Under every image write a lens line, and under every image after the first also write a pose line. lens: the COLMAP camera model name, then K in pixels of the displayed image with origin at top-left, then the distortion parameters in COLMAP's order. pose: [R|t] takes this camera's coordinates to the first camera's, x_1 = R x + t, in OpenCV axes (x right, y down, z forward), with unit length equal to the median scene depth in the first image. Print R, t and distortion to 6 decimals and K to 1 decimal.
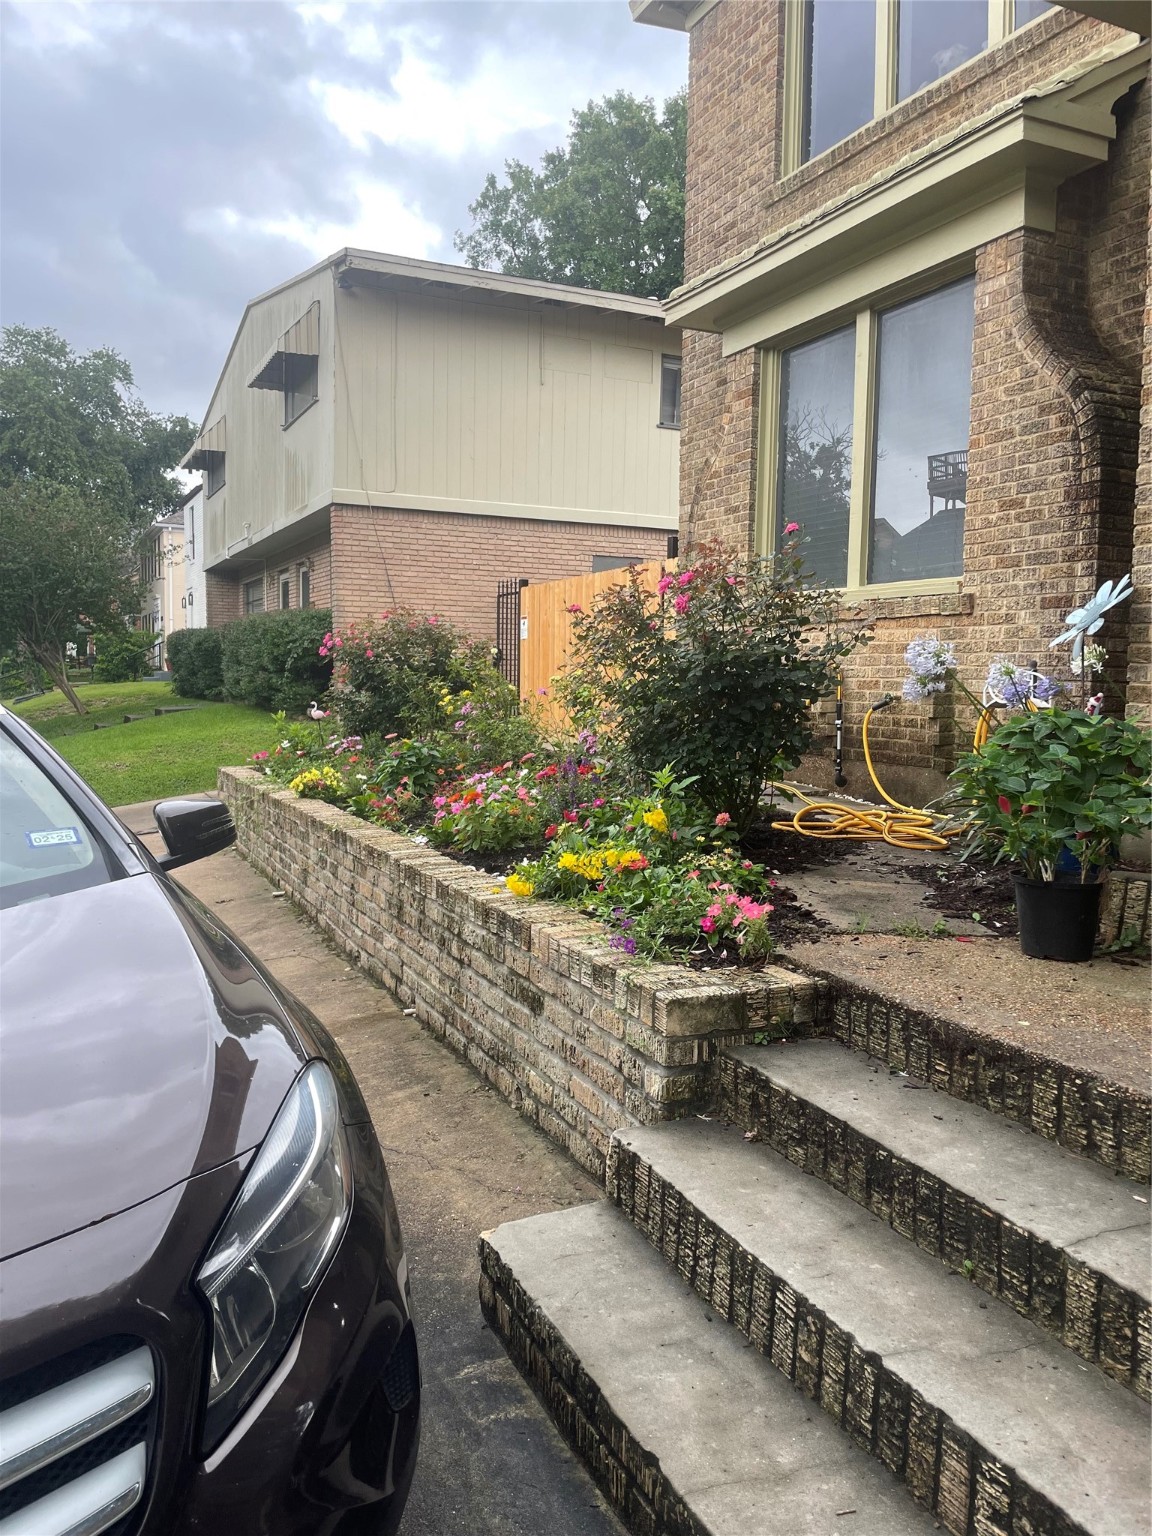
lens RADIAL K [[1163.1, 0, 563.7], [0, 1163.1, 750.3], [0, 0, 1]] dist [0.069421, -0.078557]
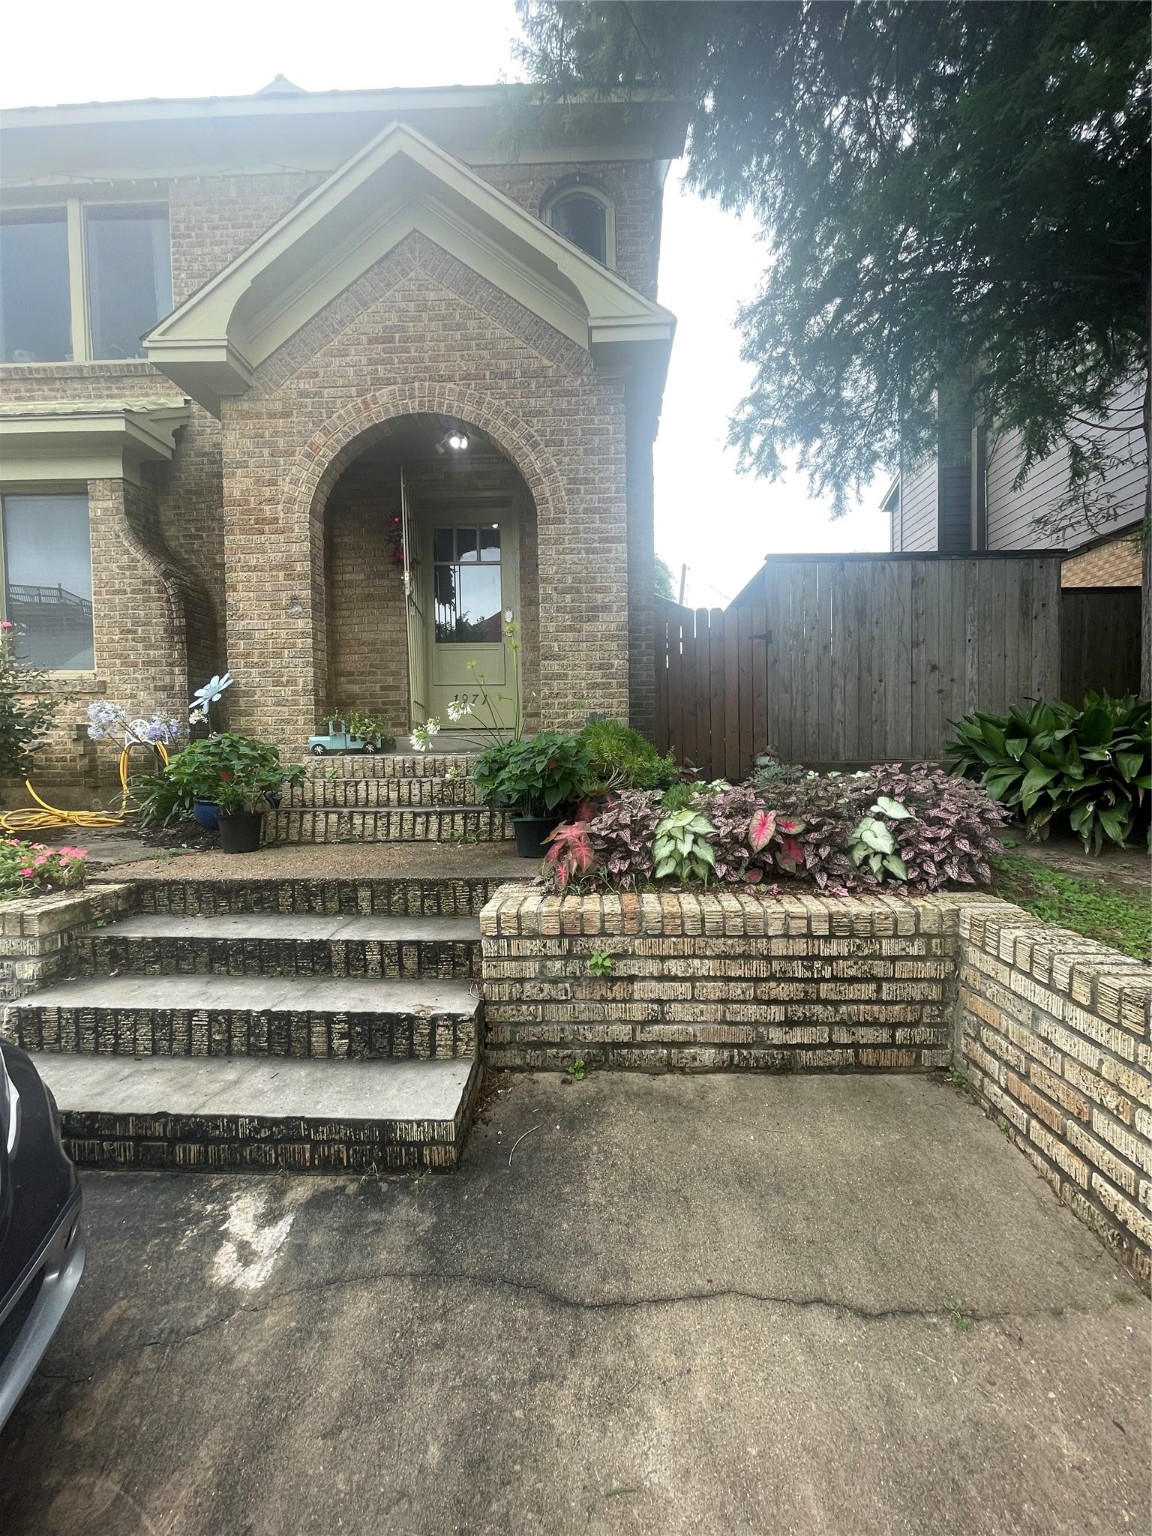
lens RADIAL K [[623.6, 0, 581.9], [0, 623.6, 766.6], [0, 0, 1]] dist [-0.004576, 0.001606]
pose [[0.453815, -0.053262, 0.889503, -0.163441], [0.077536, 0.996786, 0.020128, 0.029441], [-0.887716, 0.059834, 0.456487, -0.025231]]
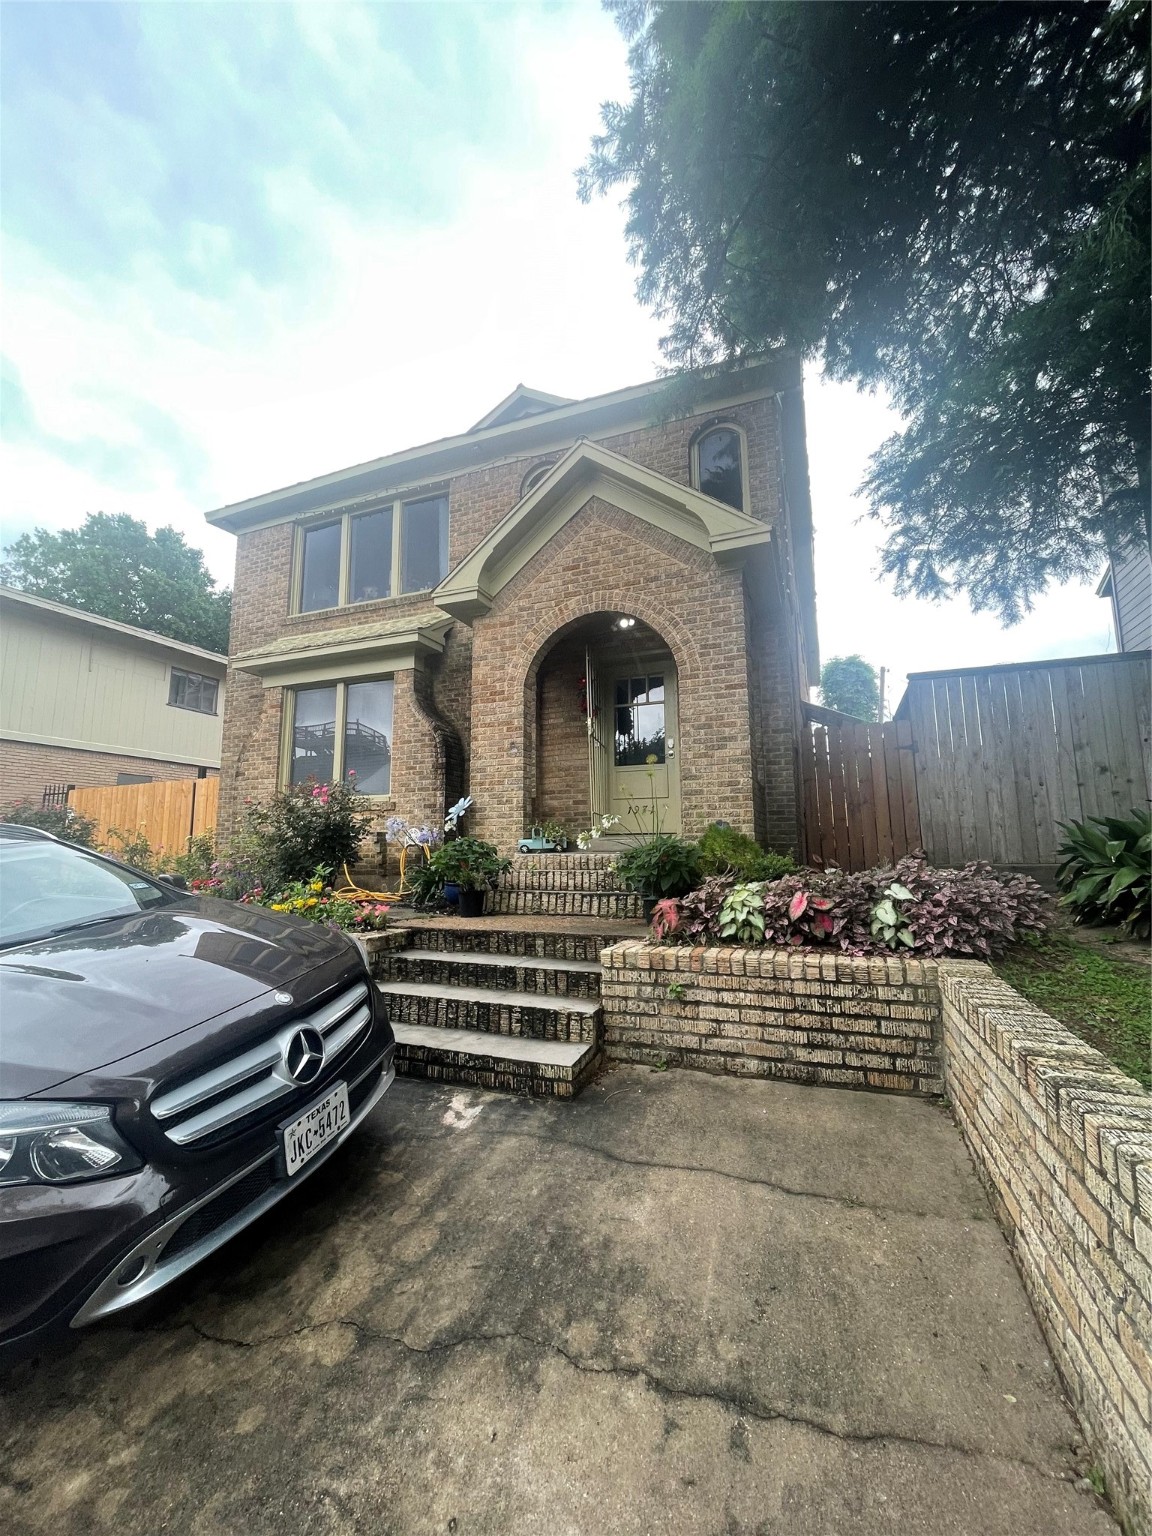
lens RADIAL K [[623.6, 0, 579.7], [0, 623.6, 768.4], [0, 0, 1]] dist [-0.004576, 0.001606]
pose [[0.728295, 0.069893, 0.681690, -0.304642], [0.063239, 0.983685, -0.168418, 0.049944], [-0.682340, 0.165767, 0.711993, -0.250958]]
